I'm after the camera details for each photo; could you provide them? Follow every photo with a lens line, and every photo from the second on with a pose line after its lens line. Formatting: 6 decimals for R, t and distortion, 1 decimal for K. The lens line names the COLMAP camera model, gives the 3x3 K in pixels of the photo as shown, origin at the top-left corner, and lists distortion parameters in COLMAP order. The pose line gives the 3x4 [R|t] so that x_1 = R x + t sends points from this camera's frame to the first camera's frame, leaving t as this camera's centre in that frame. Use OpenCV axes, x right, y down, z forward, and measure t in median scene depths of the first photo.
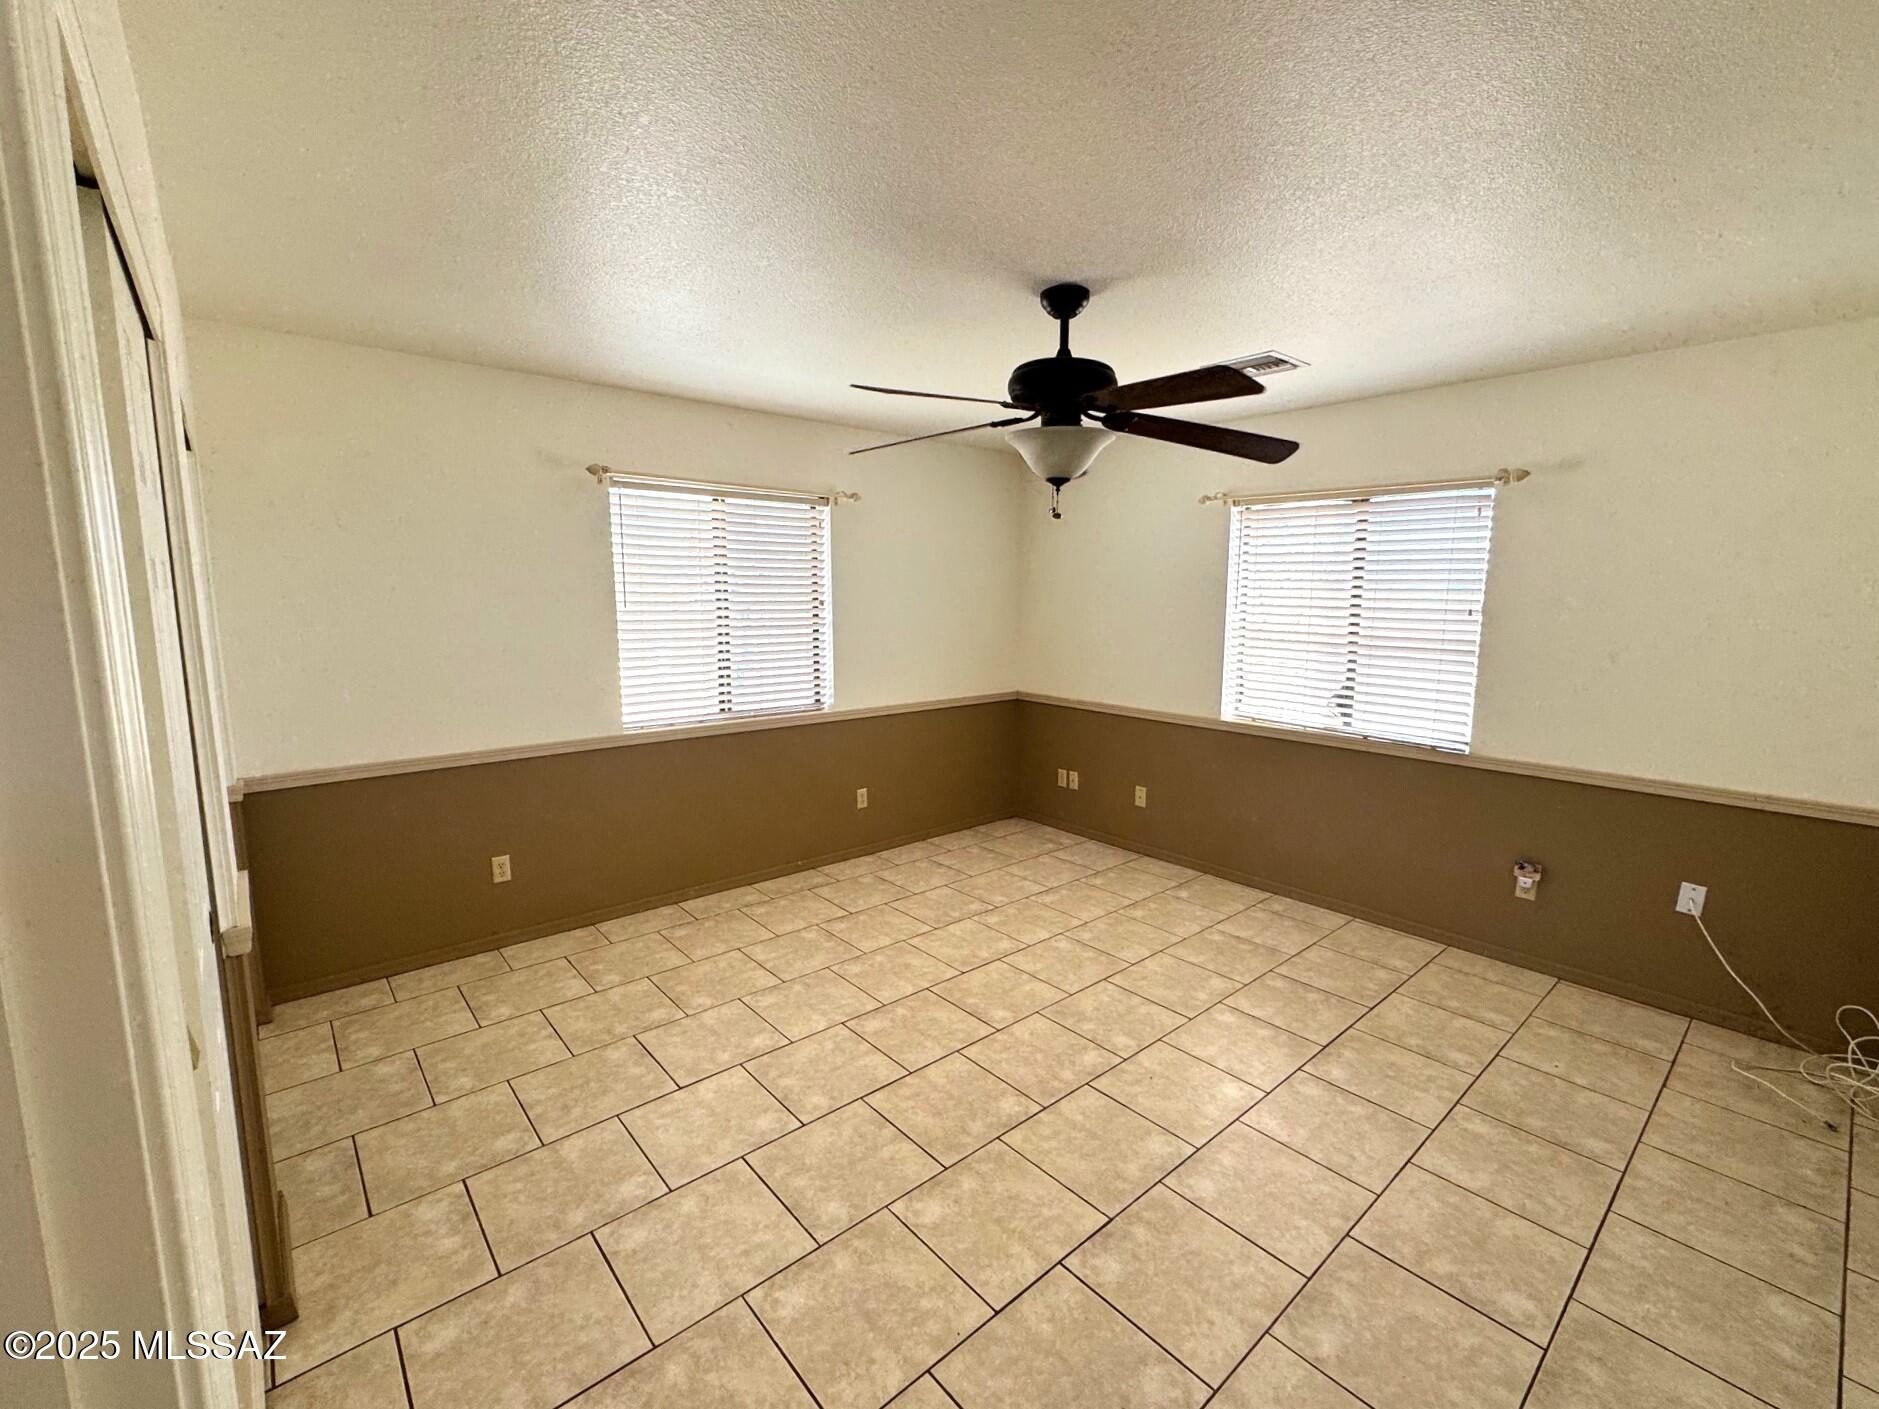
lens RADIAL K [[817.0, 0, 939.5], [0, 817.0, 704.5], [0, 0, 1]] dist [-0.000598, 0.000173]
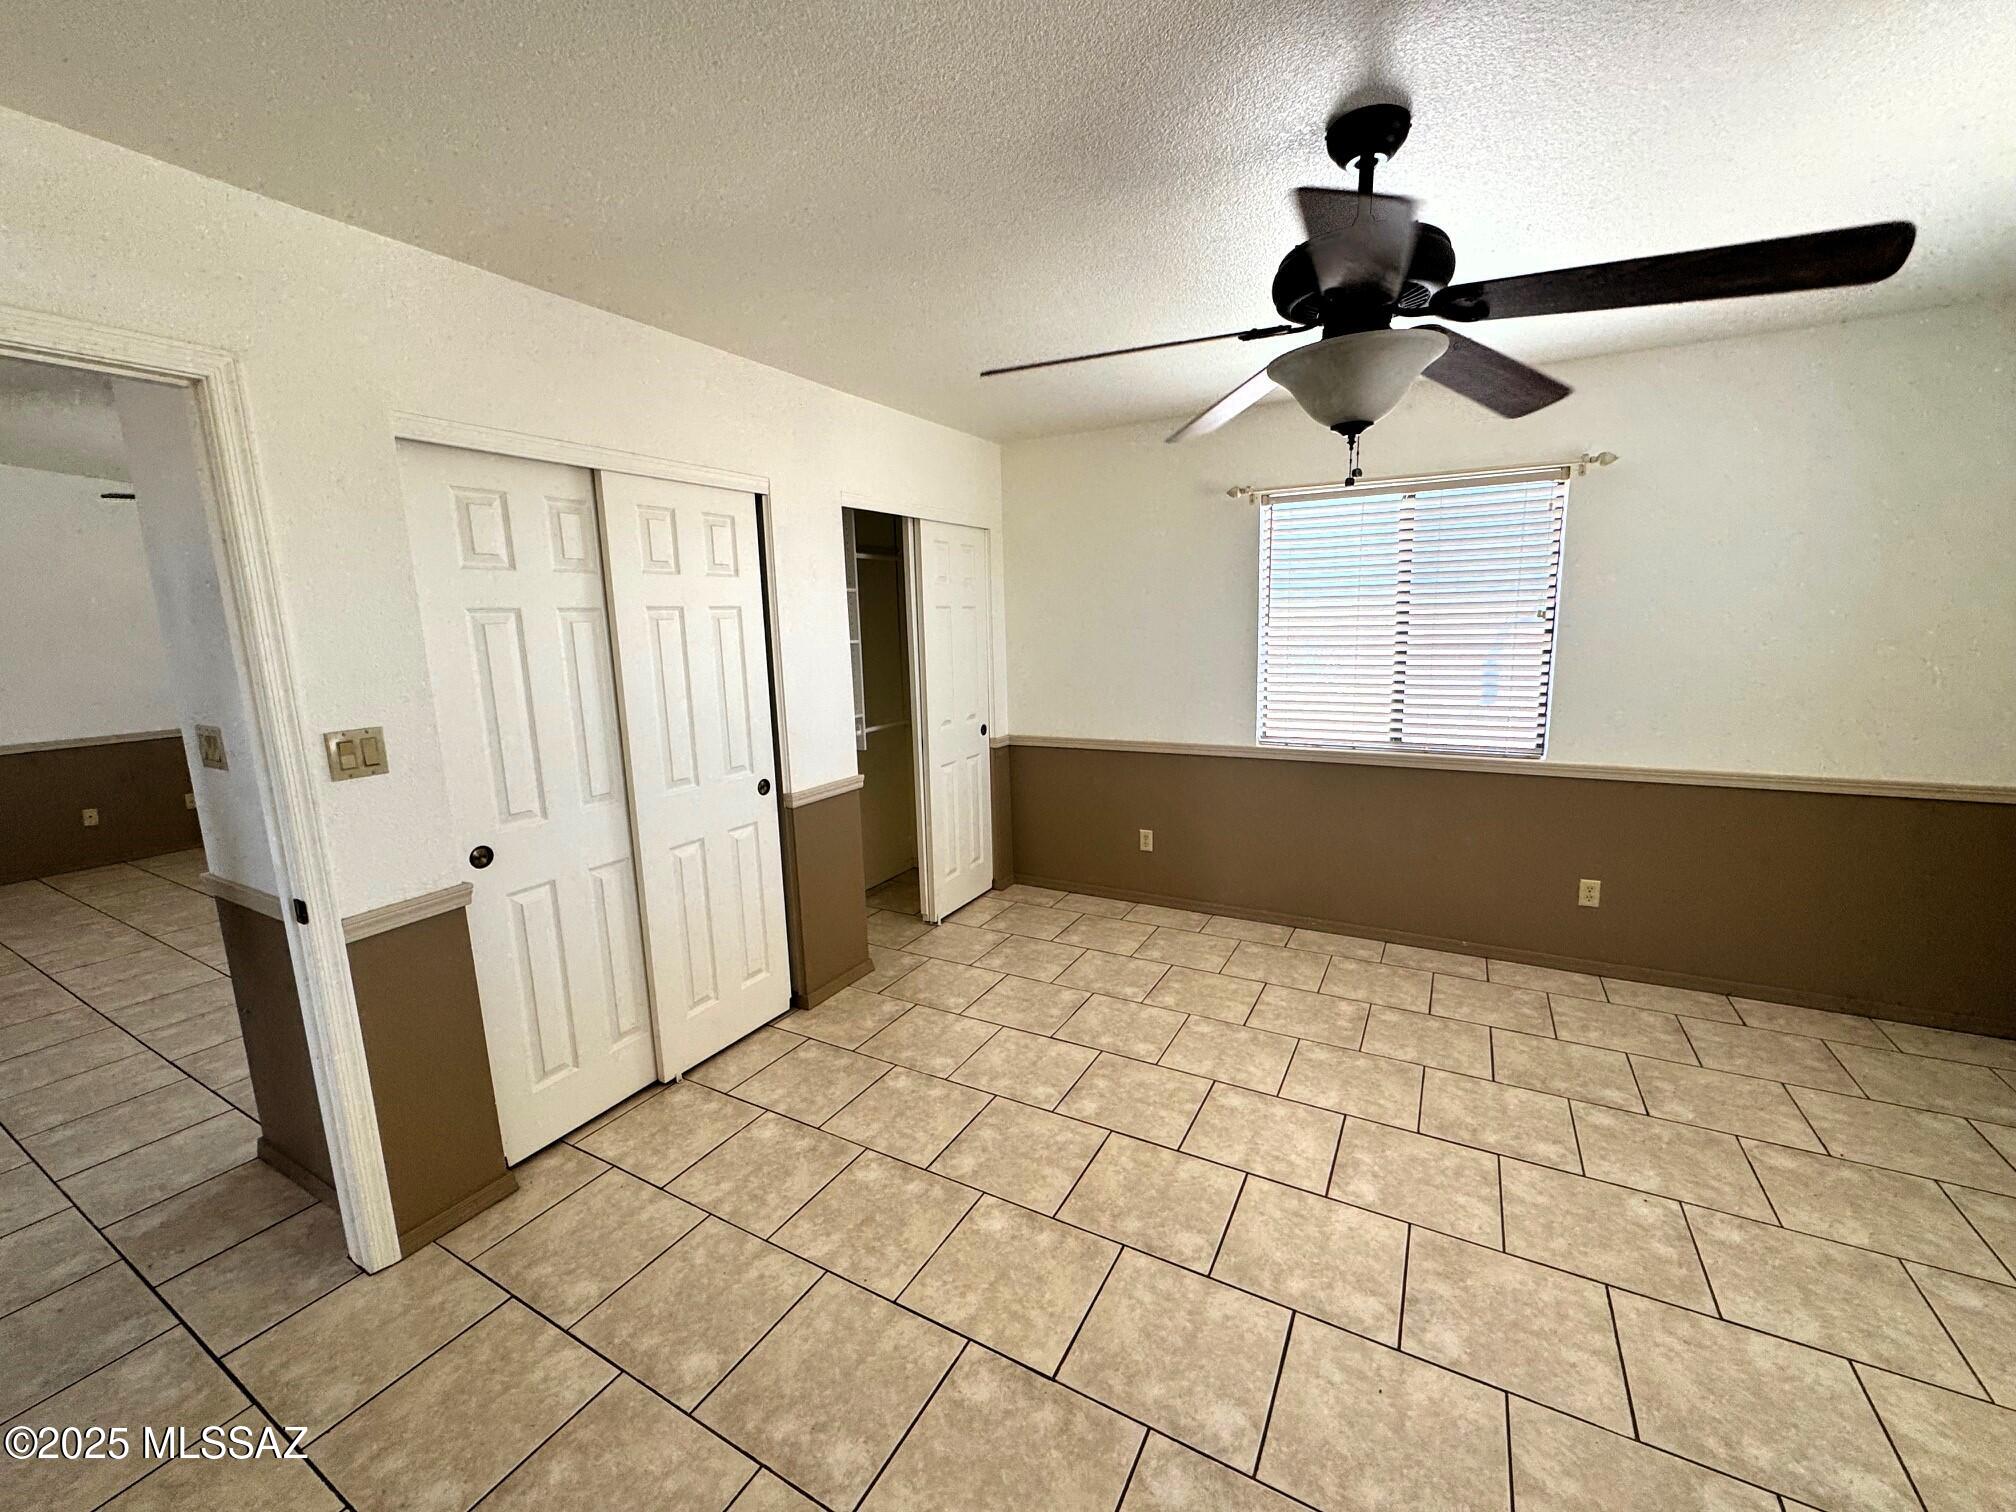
lens RADIAL K [[812.5, 0, 999.8], [0, 812.5, 758.6], [0, 0, 1]] dist [-0.001475, 0.000314]
pose [[0.327050, 0.149167, -0.933160, 0.523767], [-0.103278, 0.987191, 0.121608, -0.045160], [0.939347, 0.056603, 0.338266, 0.391318]]
